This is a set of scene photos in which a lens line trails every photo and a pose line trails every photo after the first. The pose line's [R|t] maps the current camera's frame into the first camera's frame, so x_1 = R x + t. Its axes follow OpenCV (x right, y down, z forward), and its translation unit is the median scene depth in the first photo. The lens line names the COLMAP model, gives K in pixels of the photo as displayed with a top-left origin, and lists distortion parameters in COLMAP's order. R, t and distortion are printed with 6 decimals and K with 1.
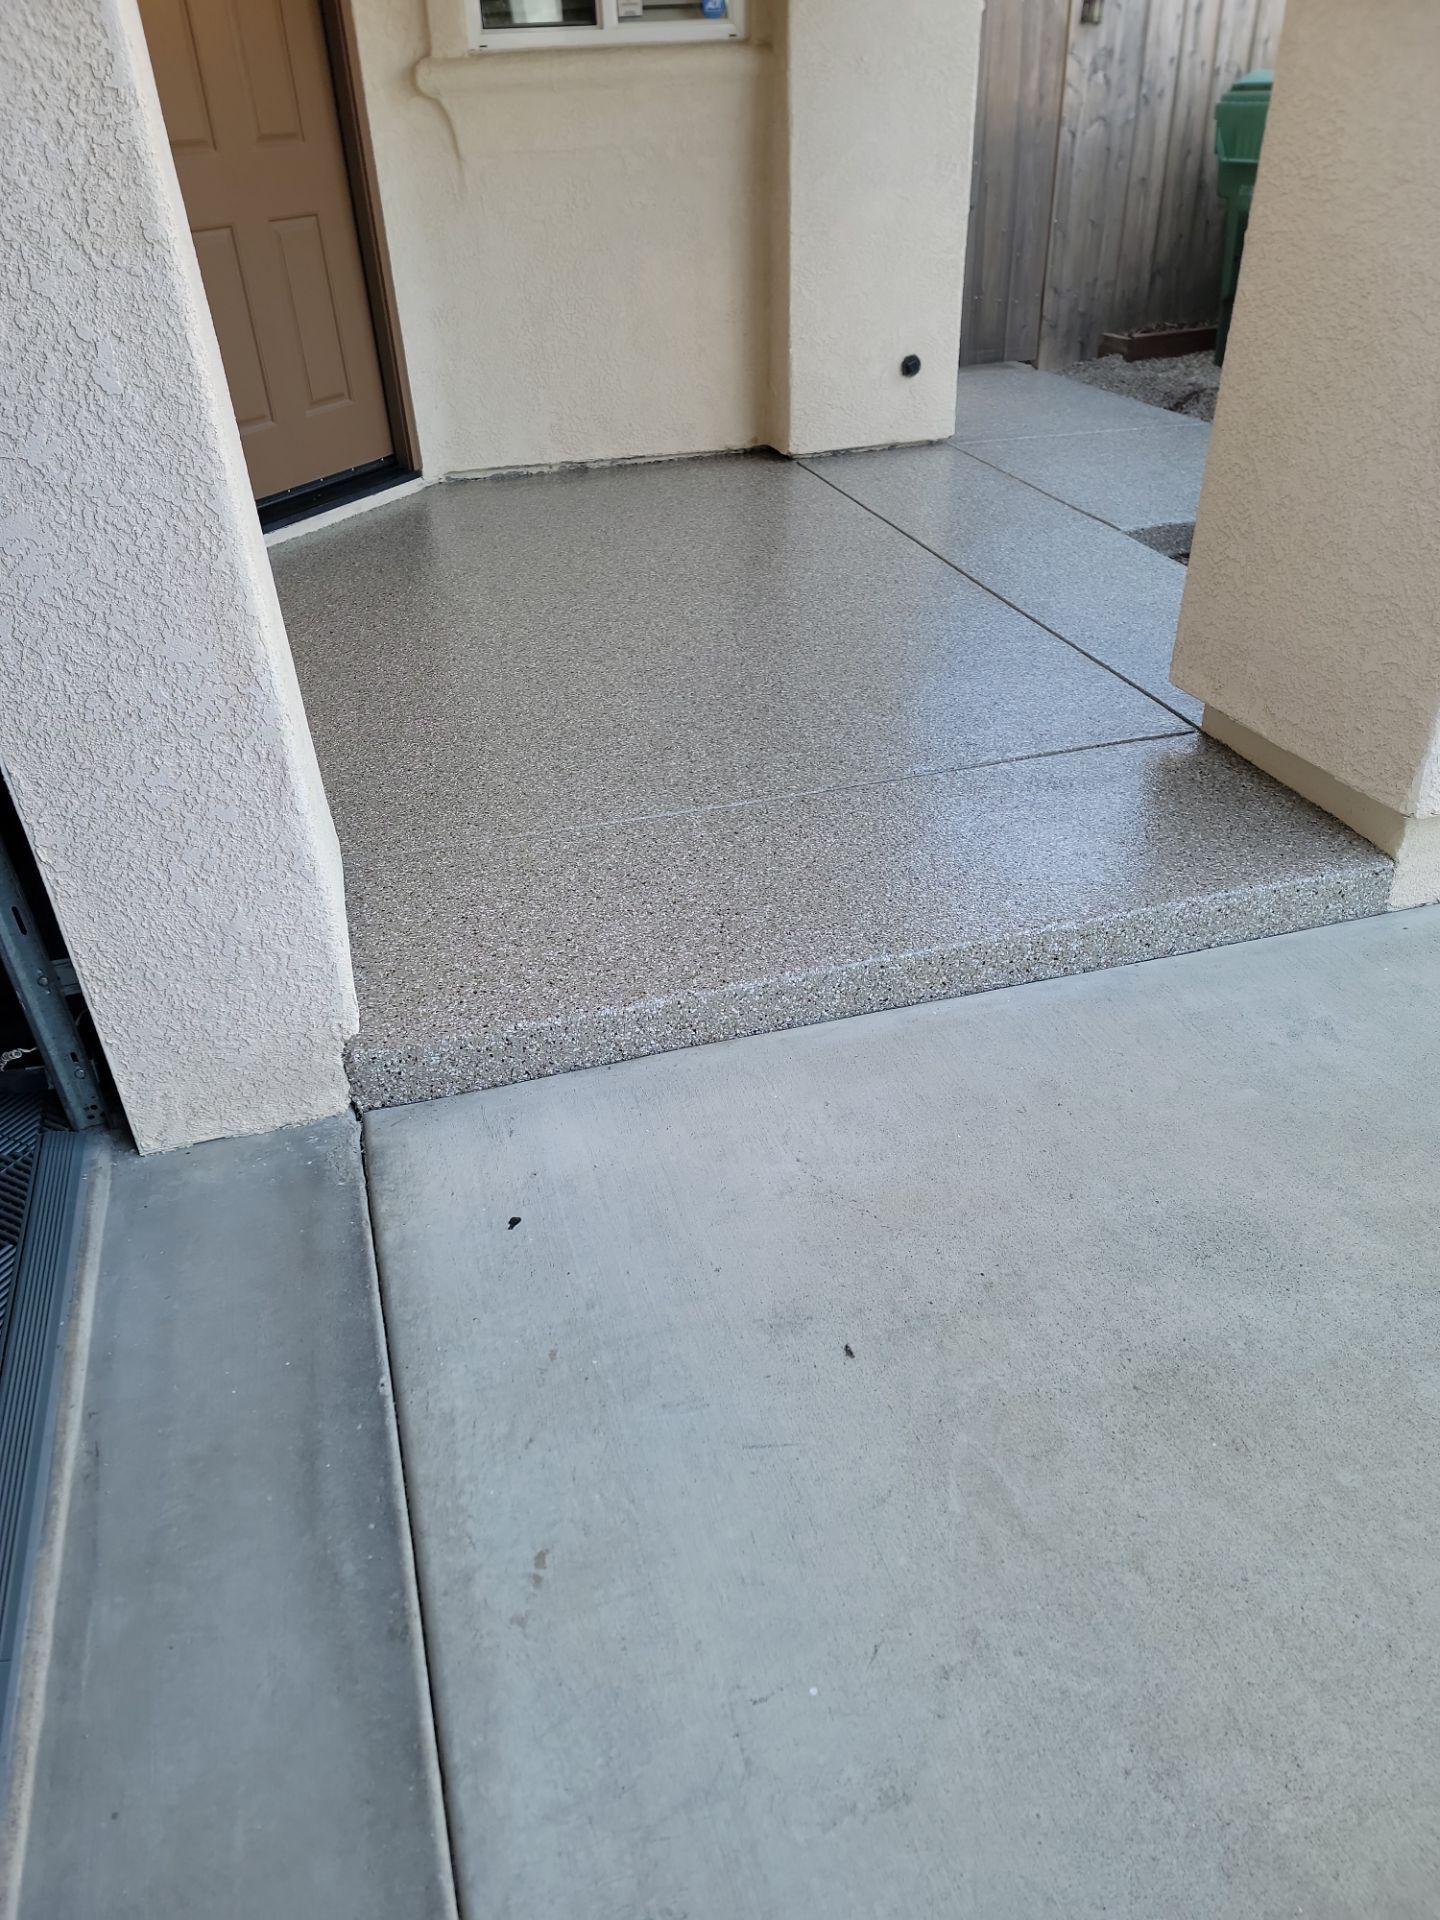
lens RADIAL K [[1352.1, 0, 733.0], [0, 1352.1, 961.1], [0, 0, 1]] dist [0.087630, -0.063280]
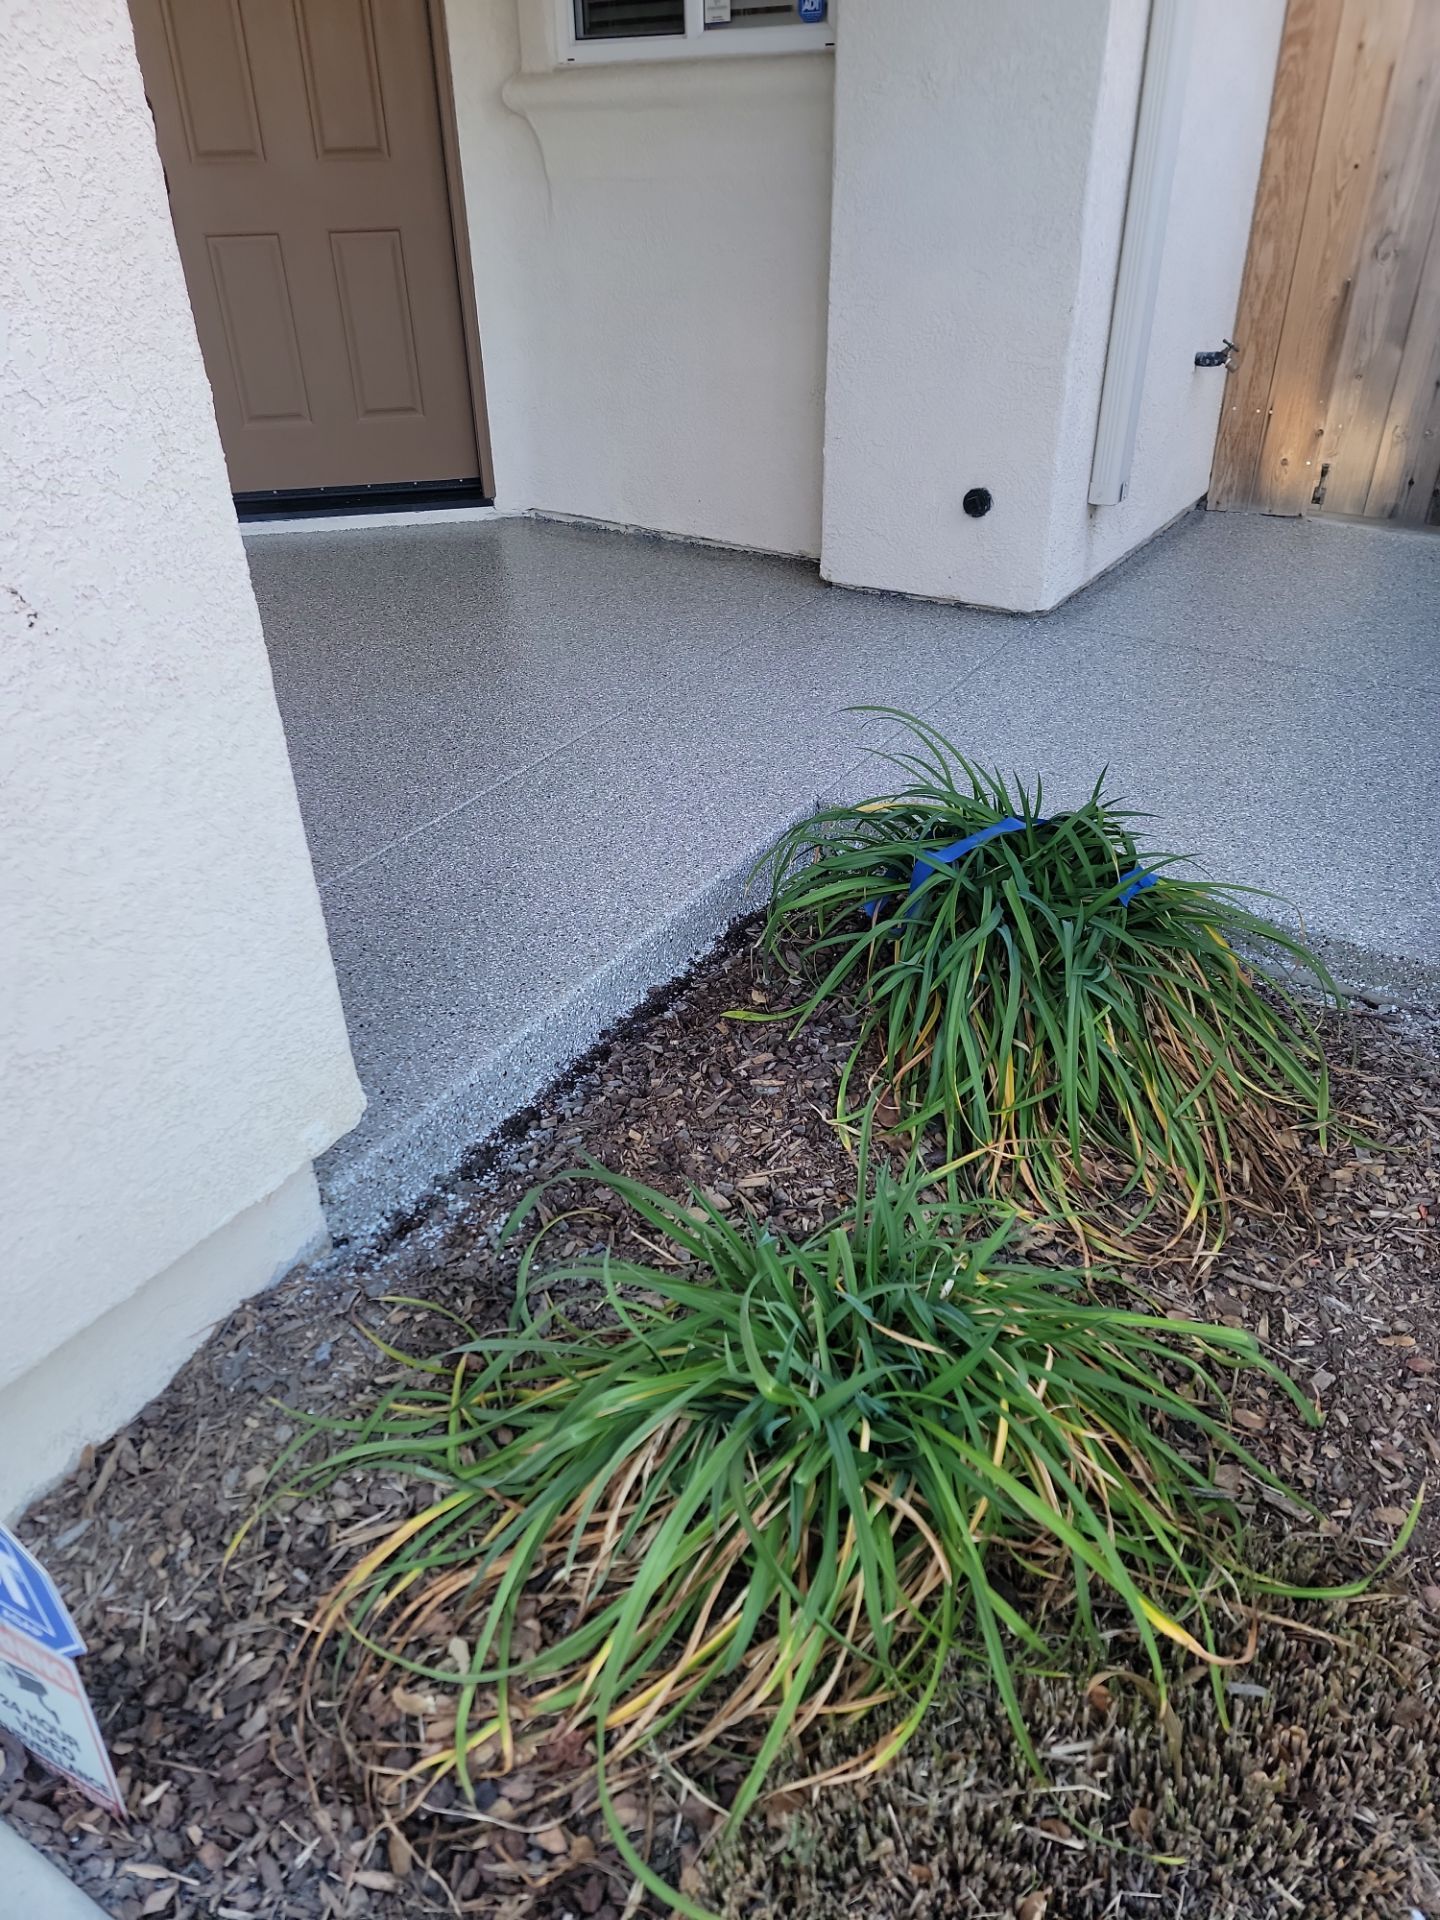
lens RADIAL K [[1352.1, 0, 710.4], [0, 1352.1, 959.3], [0, 0, 1]] dist [0.087630, -0.063280]
pose [[0.655062, 0.416544, -0.630385, 0.573577], [-0.411585, 0.896382, 0.164612, -0.274174], [0.633634, 0.151626, 0.758629, 0.396320]]
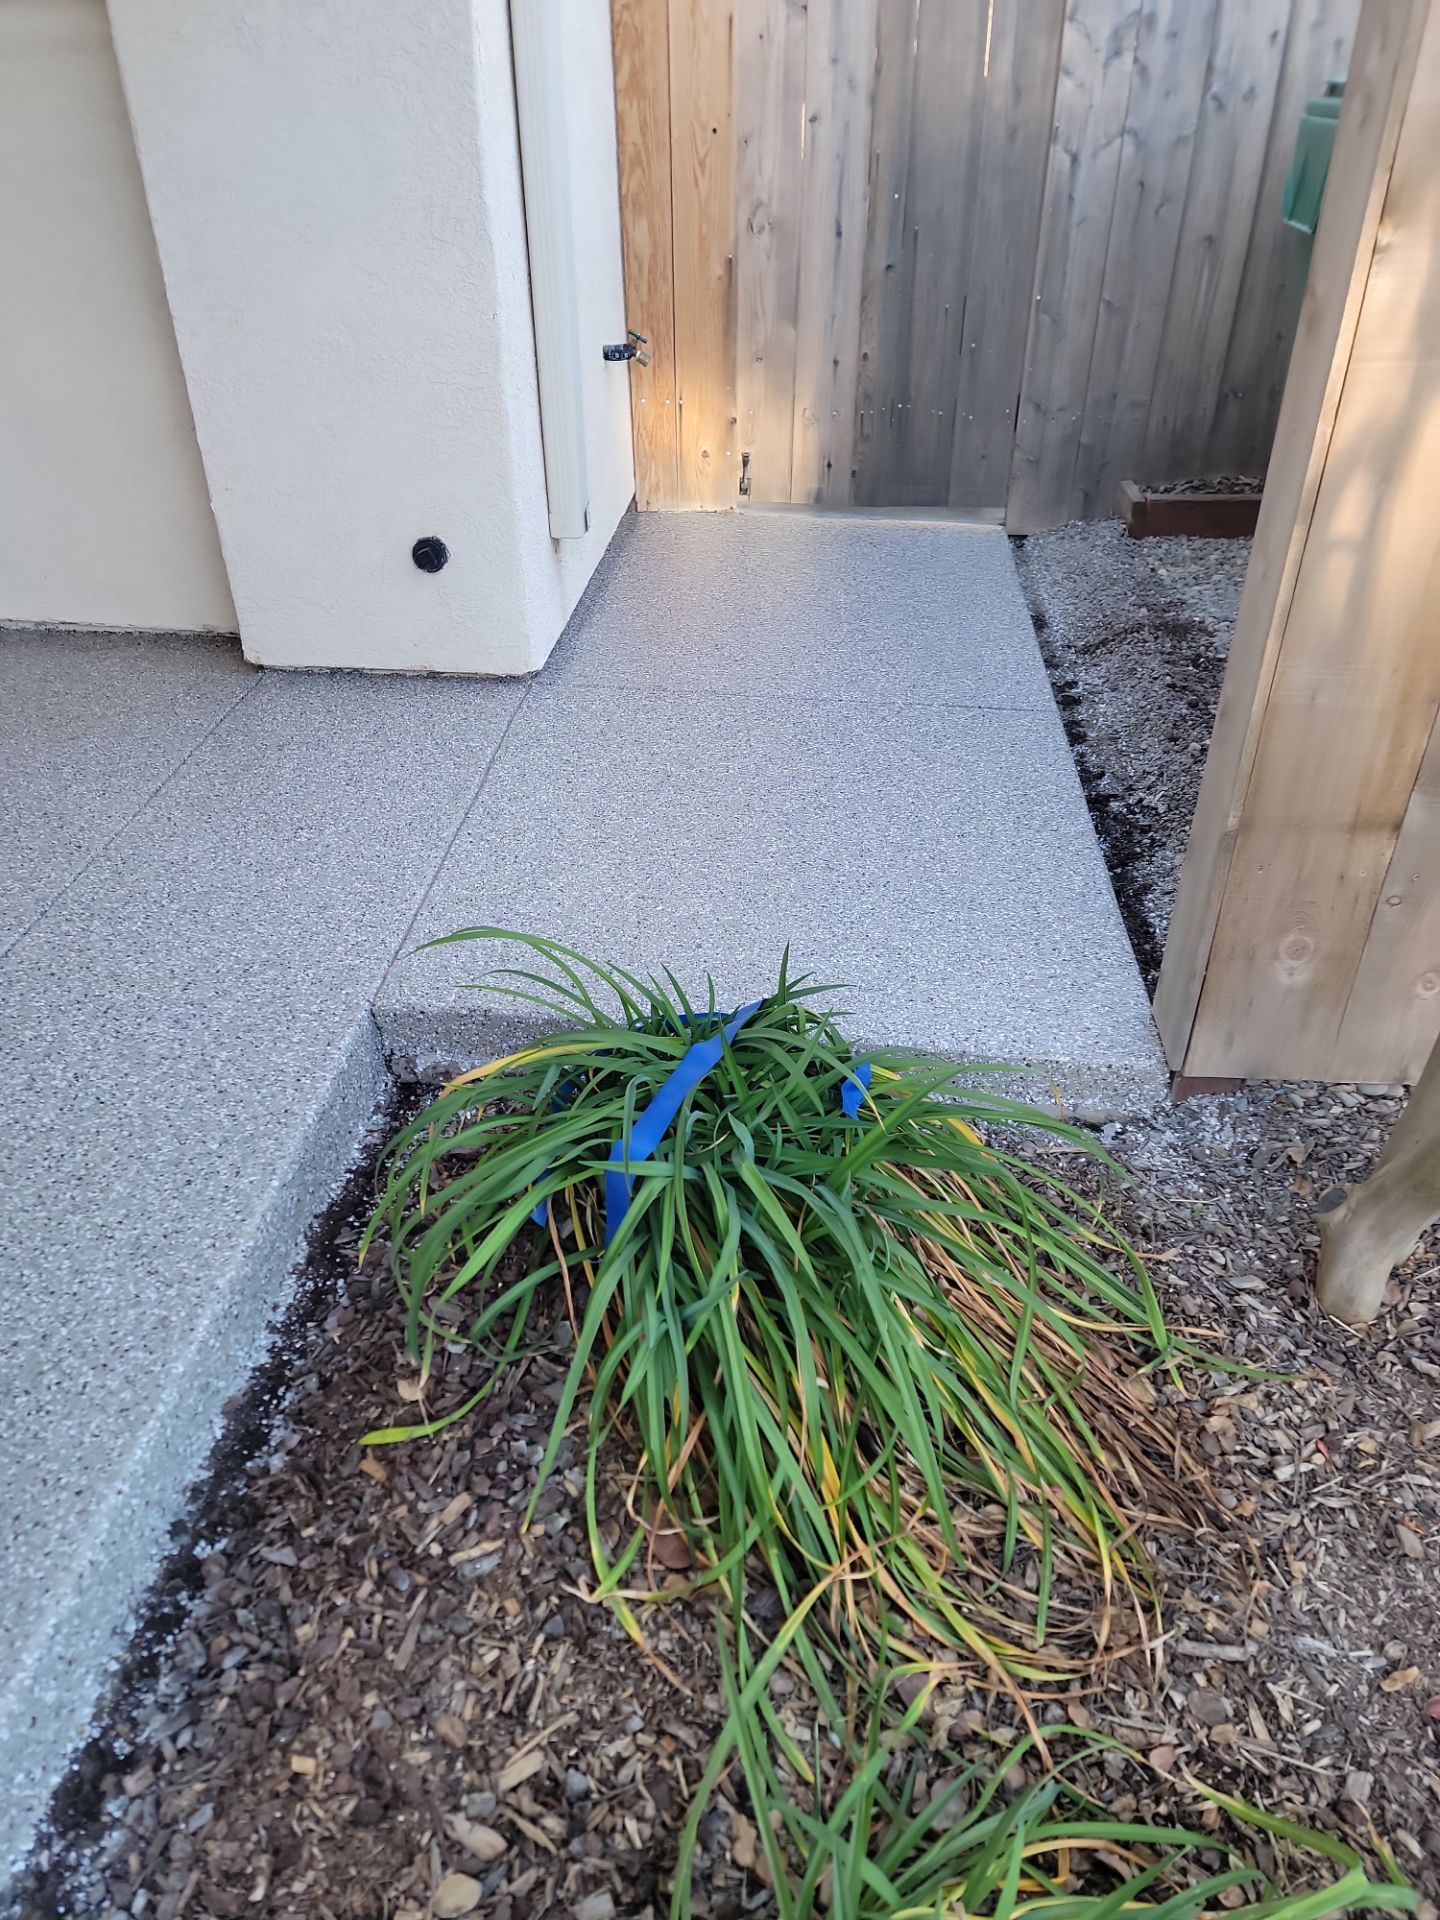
lens RADIAL K [[1352.1, 0, 704.5], [0, 1352.1, 972.0], [0, 0, 1]] dist [0.087630, -0.063280]
pose [[0.922090, 0.234602, -0.307754, 0.446174], [-0.225063, 0.972060, 0.066676, -0.318926], [0.314797, 0.007783, 0.949127, 0.474949]]
